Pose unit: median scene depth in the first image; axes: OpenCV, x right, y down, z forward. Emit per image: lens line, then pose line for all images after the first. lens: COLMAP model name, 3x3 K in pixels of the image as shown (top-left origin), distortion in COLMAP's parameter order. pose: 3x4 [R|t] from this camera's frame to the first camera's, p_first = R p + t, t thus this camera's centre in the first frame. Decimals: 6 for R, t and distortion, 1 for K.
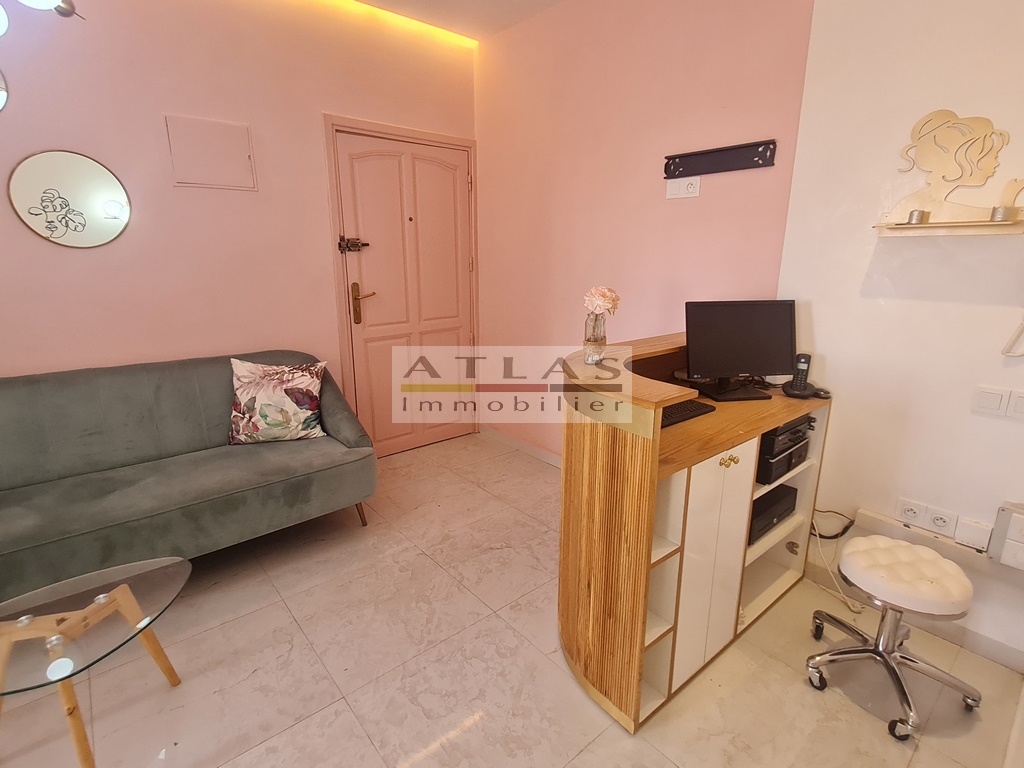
lens RADIAL K [[483.3, 0, 513.3], [0, 483.3, 381.3], [0, 0, 1]] dist [-0.001197, 0.000004]
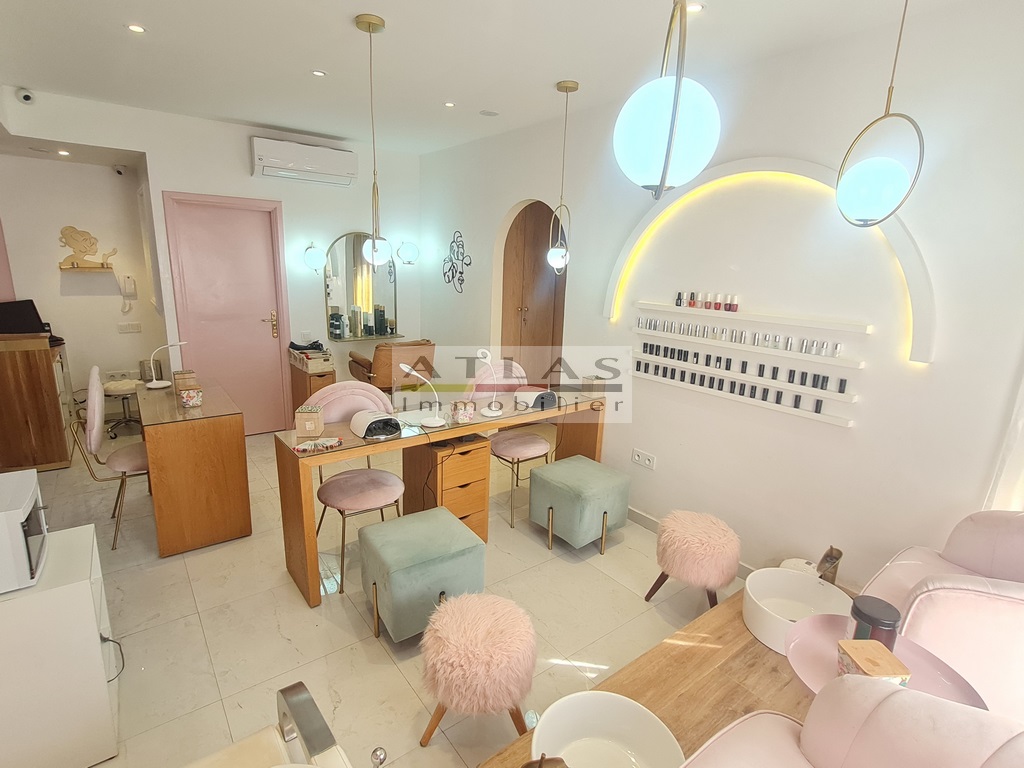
lens RADIAL K [[483.3, 0, 513.8], [0, 483.3, 377.6], [0, 0, 1]] dist [-0.001197, 0.000004]
pose [[-0.005183, -0.223151, 0.974770, -1.739678], [0.195756, 0.955697, 0.219825, 0.125543], [-0.980639, 0.191957, 0.038729, -1.230140]]
